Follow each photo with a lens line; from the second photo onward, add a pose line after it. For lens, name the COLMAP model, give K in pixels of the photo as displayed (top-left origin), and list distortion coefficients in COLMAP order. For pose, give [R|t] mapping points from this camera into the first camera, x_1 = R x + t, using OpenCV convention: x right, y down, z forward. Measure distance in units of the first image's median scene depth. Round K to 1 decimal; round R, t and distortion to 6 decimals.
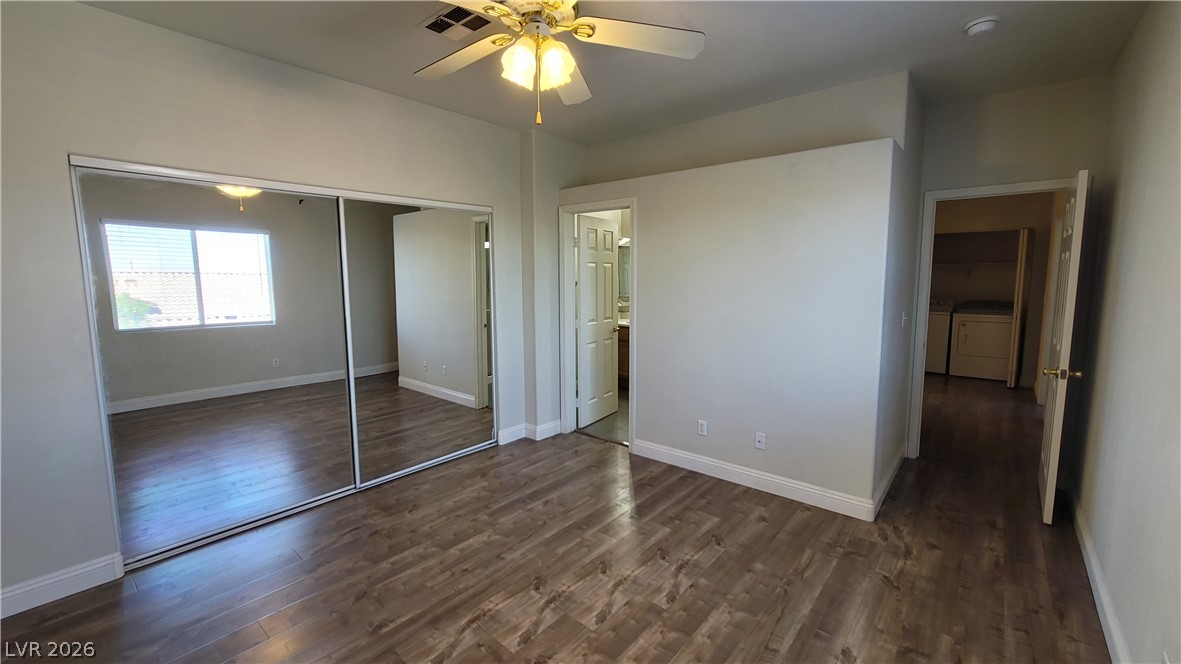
lens RADIAL K [[477.9, 0, 586.0], [0, 477.9, 325.1], [0, 0, 1]] dist [0.000548, 0.000040]
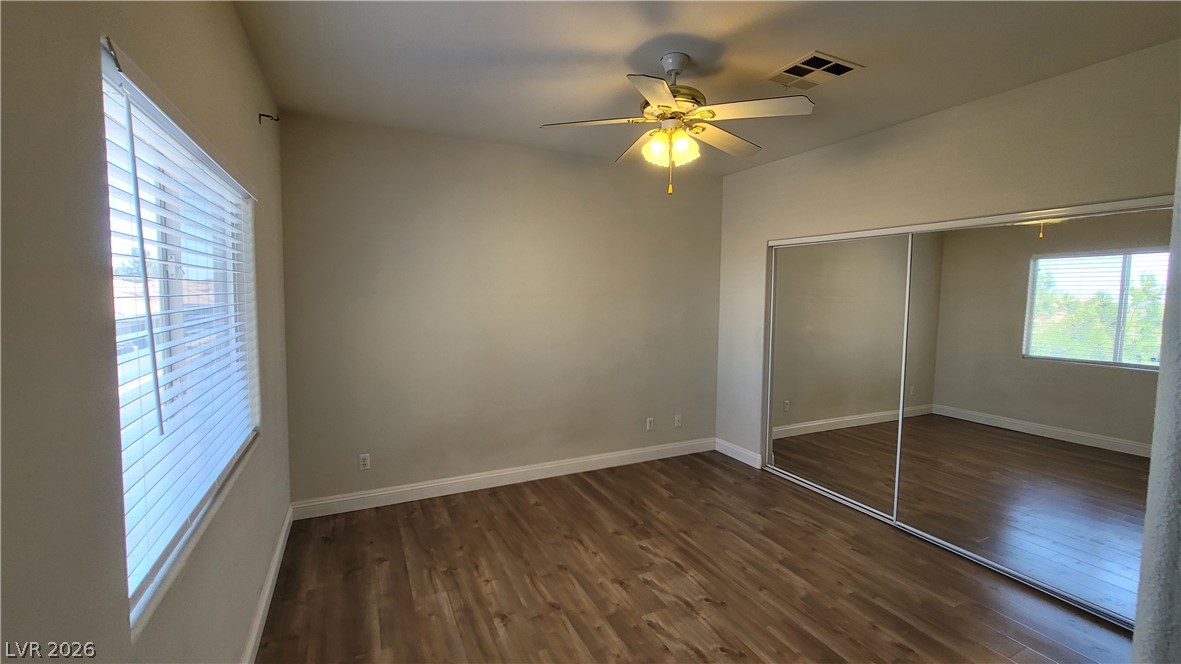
lens RADIAL K [[477.9, 0, 586.0], [0, 477.9, 325.1], [0, 0, 1]] dist [0.000548, 0.000040]
pose [[-0.402155, 0.060209, -0.913590, 0.861622], [-0.107387, 0.987846, 0.112374, -0.138725], [0.909252, 0.143299, -0.390802, 0.976923]]
